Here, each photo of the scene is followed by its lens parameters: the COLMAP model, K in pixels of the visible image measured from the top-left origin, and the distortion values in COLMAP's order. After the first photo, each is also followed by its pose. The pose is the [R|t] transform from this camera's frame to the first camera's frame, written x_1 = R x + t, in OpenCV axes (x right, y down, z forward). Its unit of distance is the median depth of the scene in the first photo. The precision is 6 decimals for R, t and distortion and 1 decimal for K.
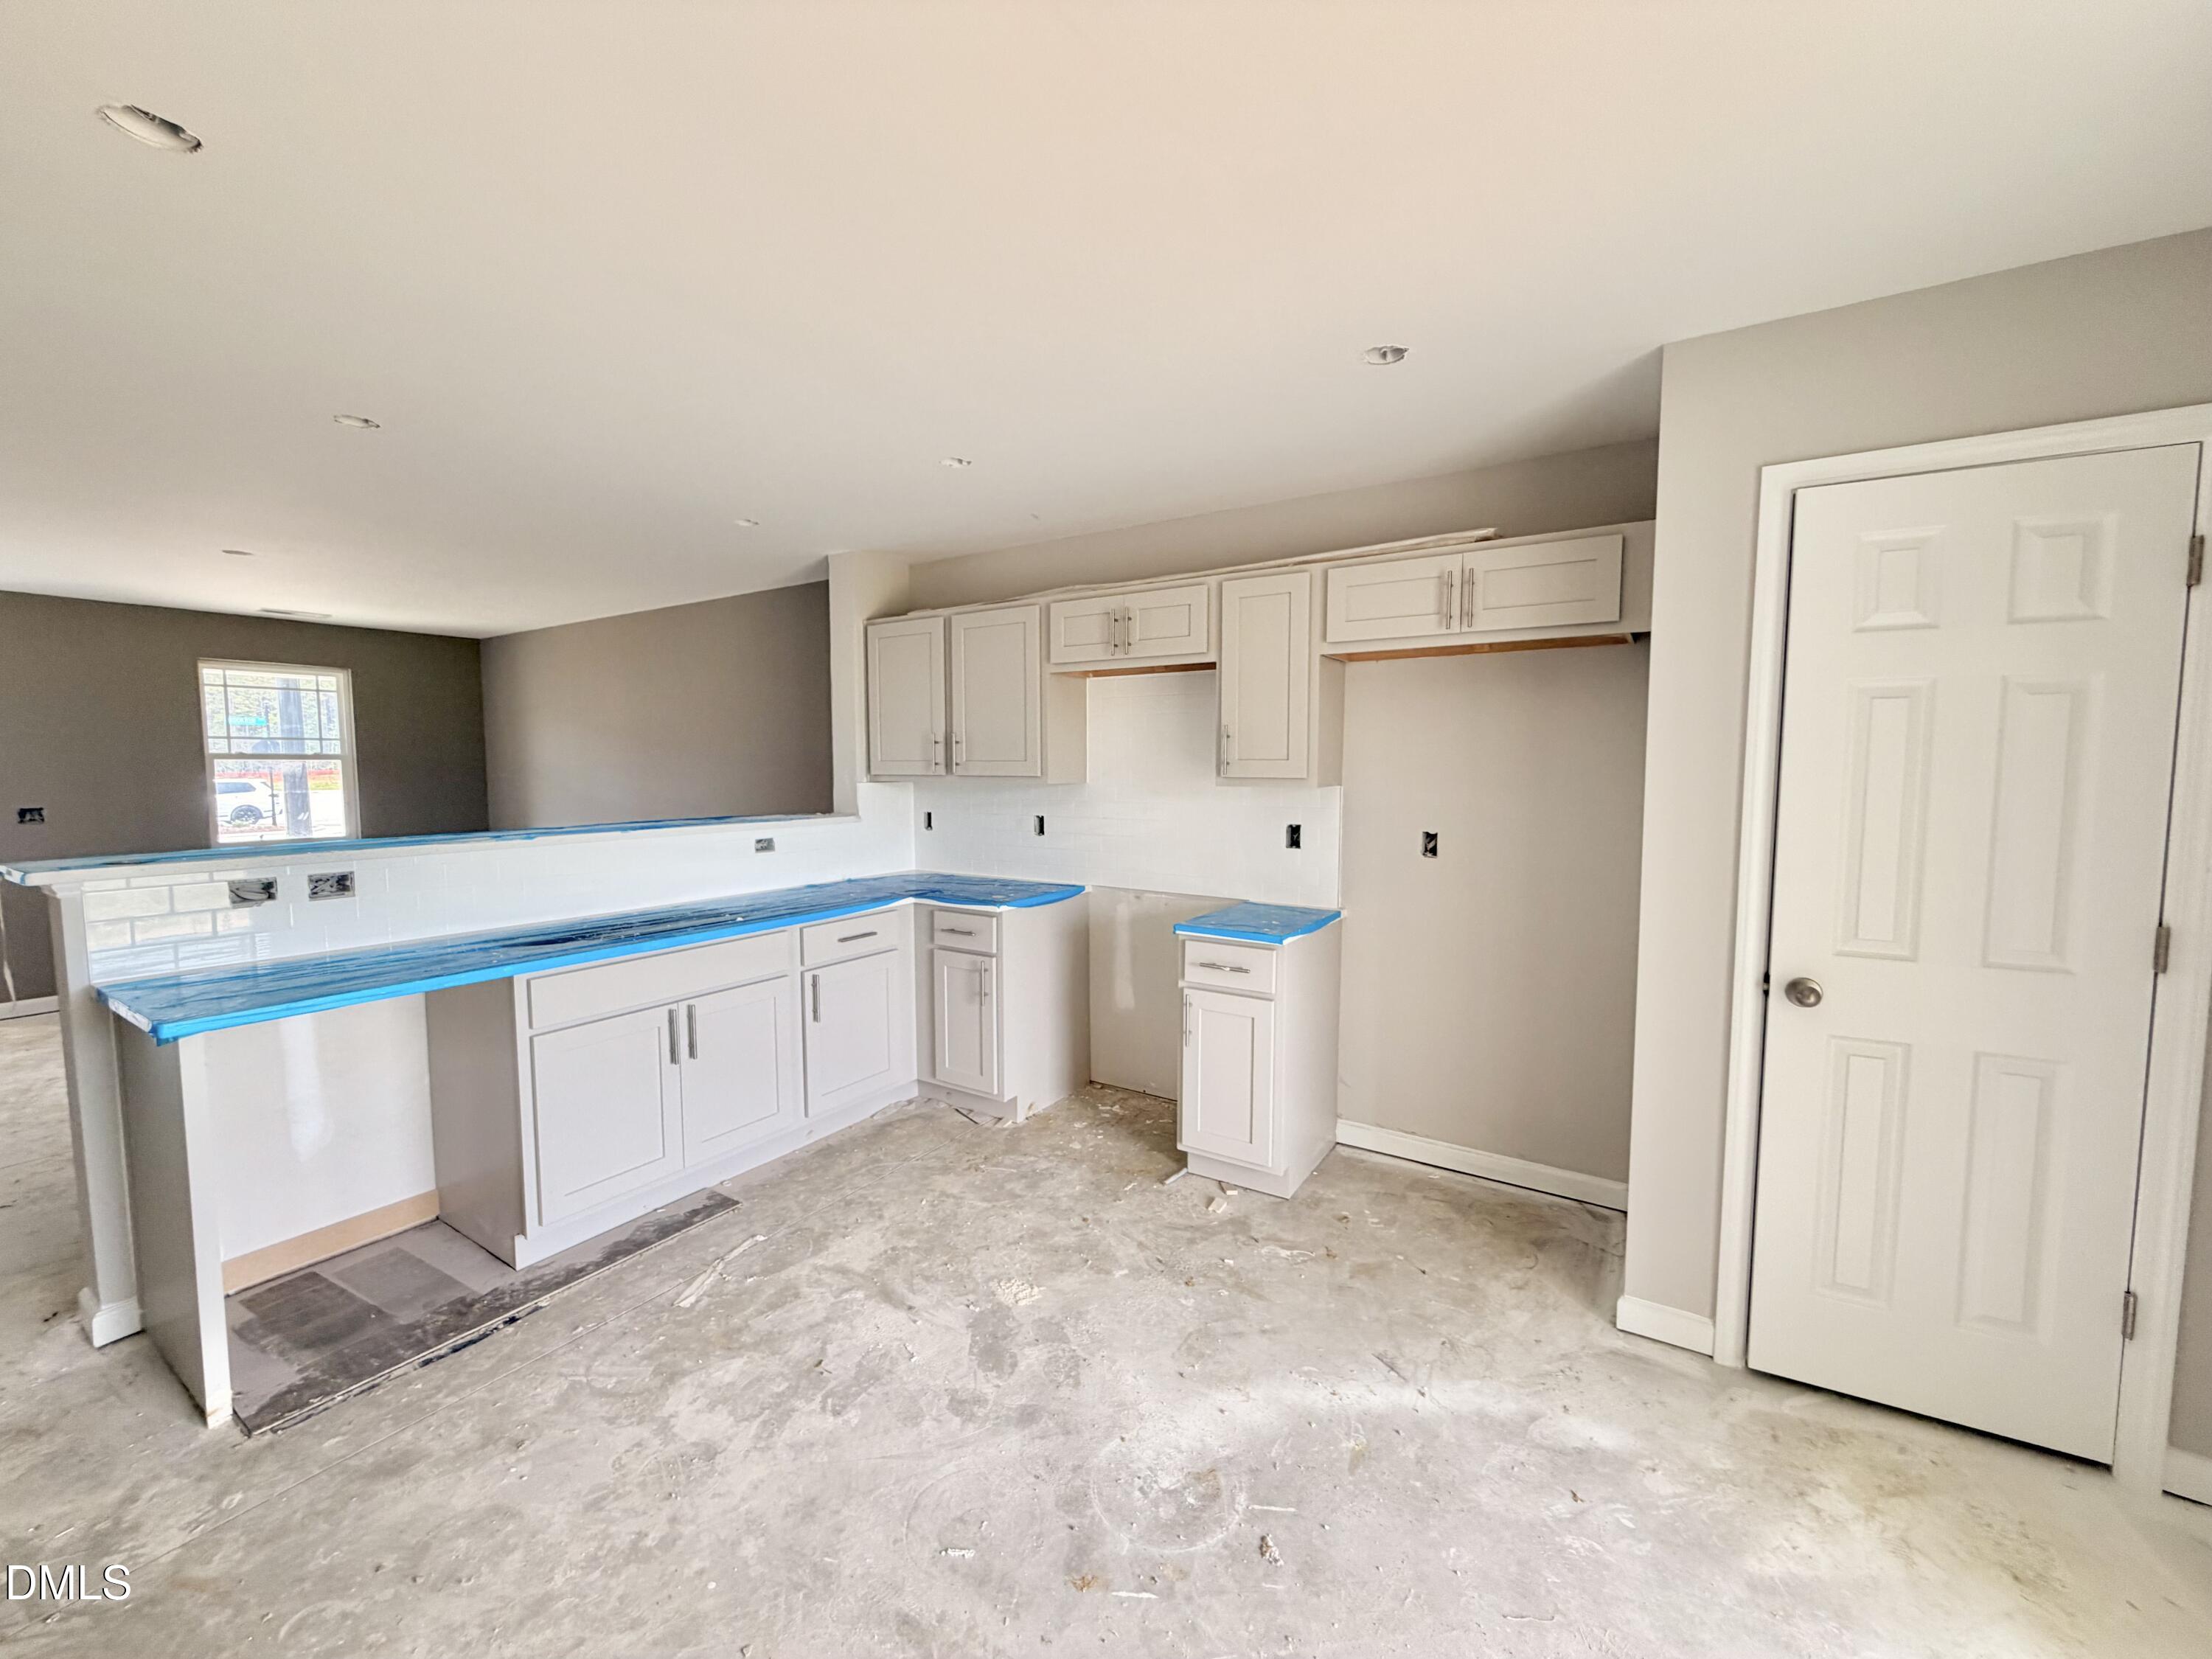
lens RADIAL K [[890.1, 0, 1095.2], [0, 890.1, 828.7], [0, 0, 1]] dist [0.000244, -0.000393]
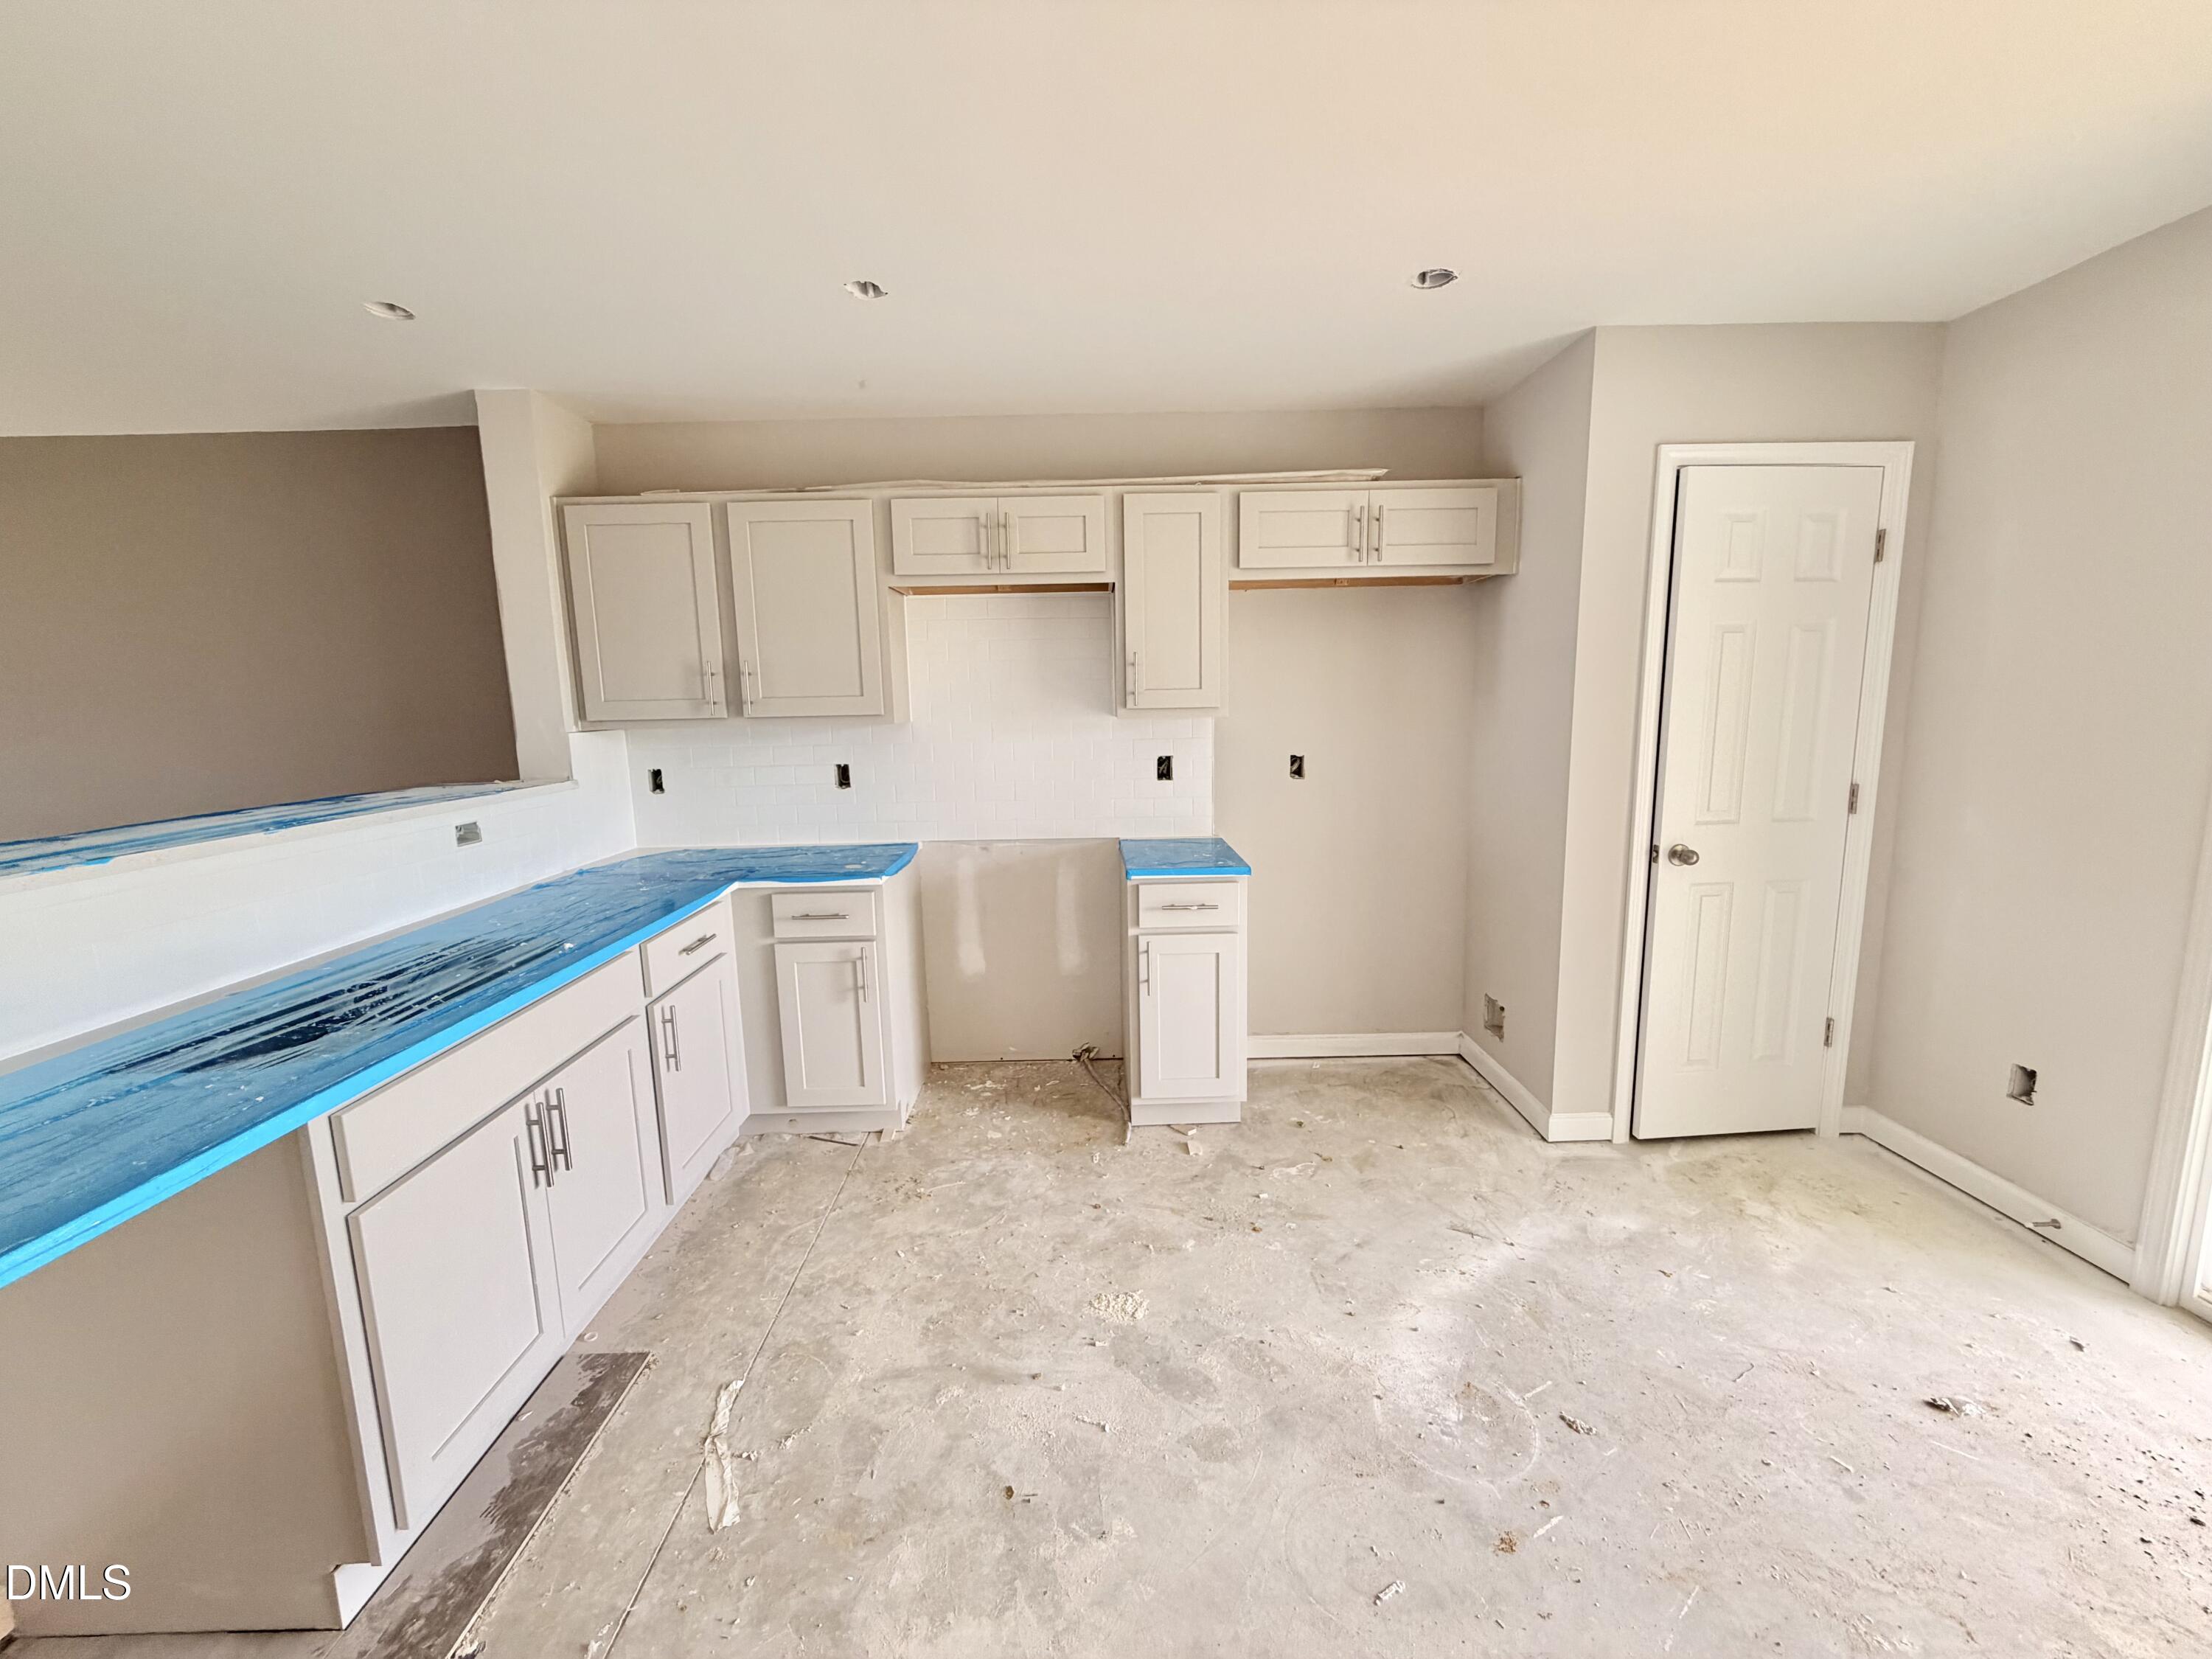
lens RADIAL K [[890.1, 0, 1101.0], [0, 890.1, 830.8], [0, 0, 1]] dist [0.000244, -0.000393]
pose [[0.828605, -0.101197, 0.550612, -0.468157], [0.061542, 0.994031, 0.090080, -0.018715], [-0.556441, -0.040755, 0.829887, 0.269449]]
